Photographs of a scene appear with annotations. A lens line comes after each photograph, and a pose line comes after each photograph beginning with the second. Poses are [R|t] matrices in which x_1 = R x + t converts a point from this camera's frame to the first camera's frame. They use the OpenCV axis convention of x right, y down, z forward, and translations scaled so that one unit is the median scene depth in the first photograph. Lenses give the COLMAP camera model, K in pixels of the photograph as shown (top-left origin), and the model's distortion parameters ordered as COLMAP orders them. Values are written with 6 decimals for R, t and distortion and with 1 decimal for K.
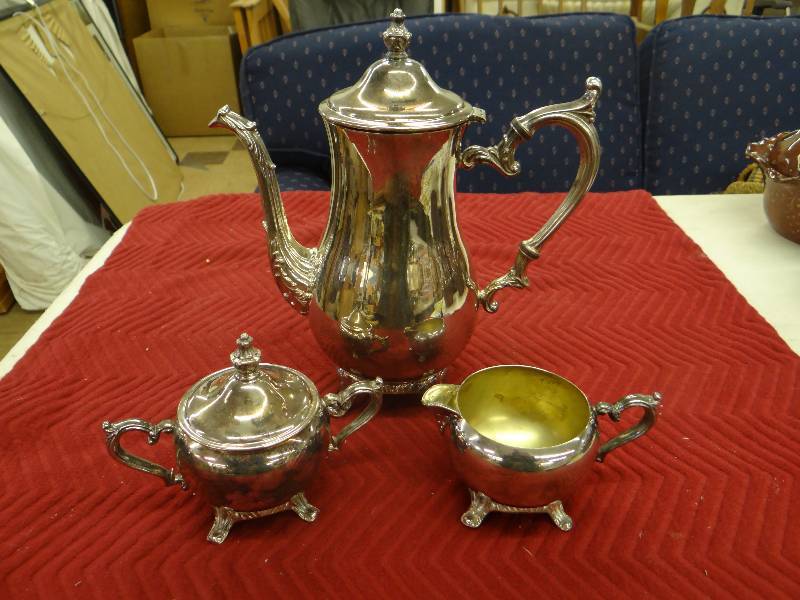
lens RADIAL K [[644.0, 0, 400.0], [0, 644.0, 300.0], [0, 0, 1]] dist [0.007798, -0.006373]
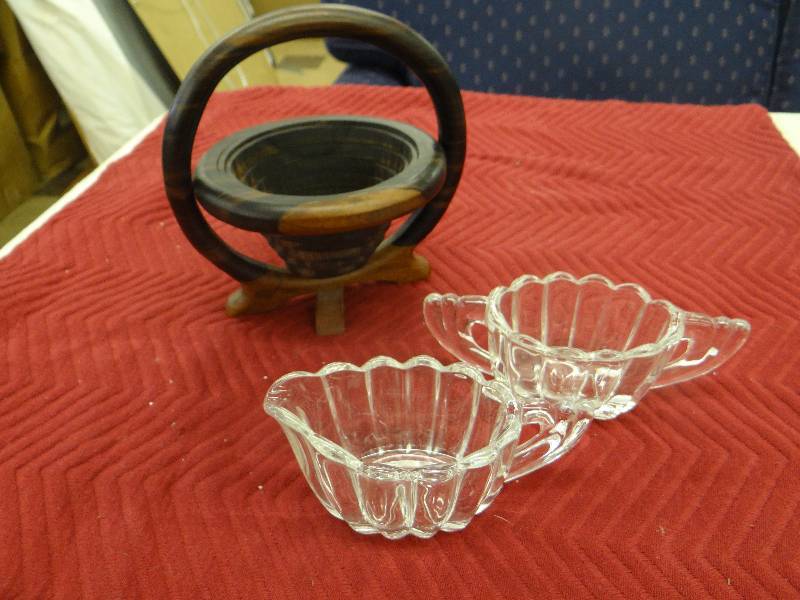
lens RADIAL K [[644.0, 0, 400.0], [0, 644.0, 300.0], [0, 0, 1]] dist [0.007798, -0.006373]
pose [[0.984775, 0.096496, -0.144592, 0.076686], [-0.078416, 0.988936, 0.125919, 0.008640], [0.155143, -0.112664, 0.981447, 0.100585]]
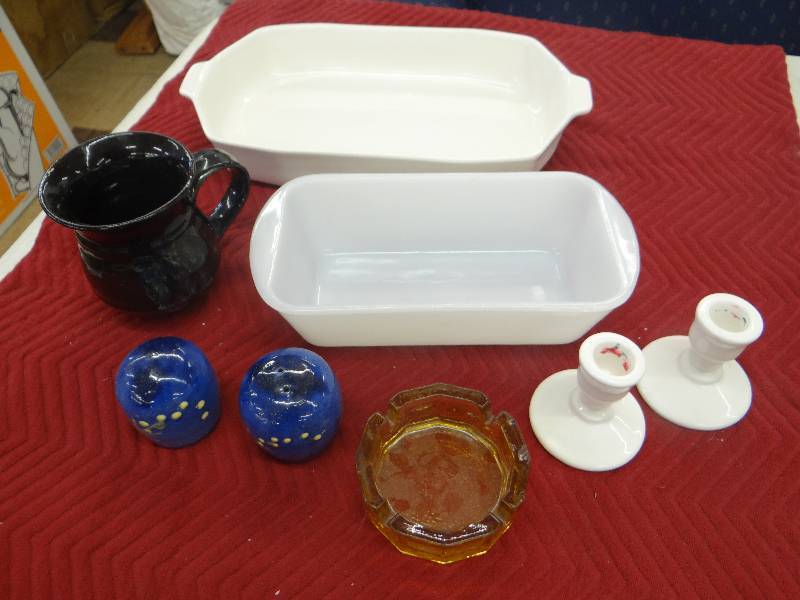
lens RADIAL K [[651.4, 0, 400.0], [0, 651.4, 300.0], [0, 0, 1]] dist [0.000741, 0.002894]
pose [[0.961289, 0.203412, -0.185868, 0.136964], [-0.123917, 0.921636, 0.367740, -0.128306], [0.246105, -0.330472, 0.911165, -0.000531]]
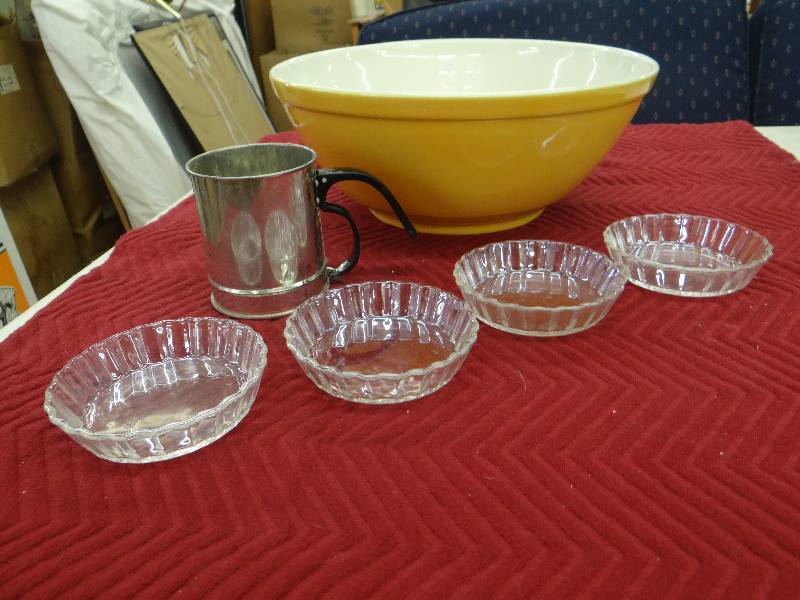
lens RADIAL K [[647.0, 0, 397.0], [0, 647.0, 302.6], [0, 0, 1]] dist [-0.000307, 0.007841]
pose [[0.986068, 0.040147, -0.161426, 0.025569], [-0.048035, 0.997820, -0.045258, 0.200668], [0.159257, 0.052381, 0.985847, -0.073698]]
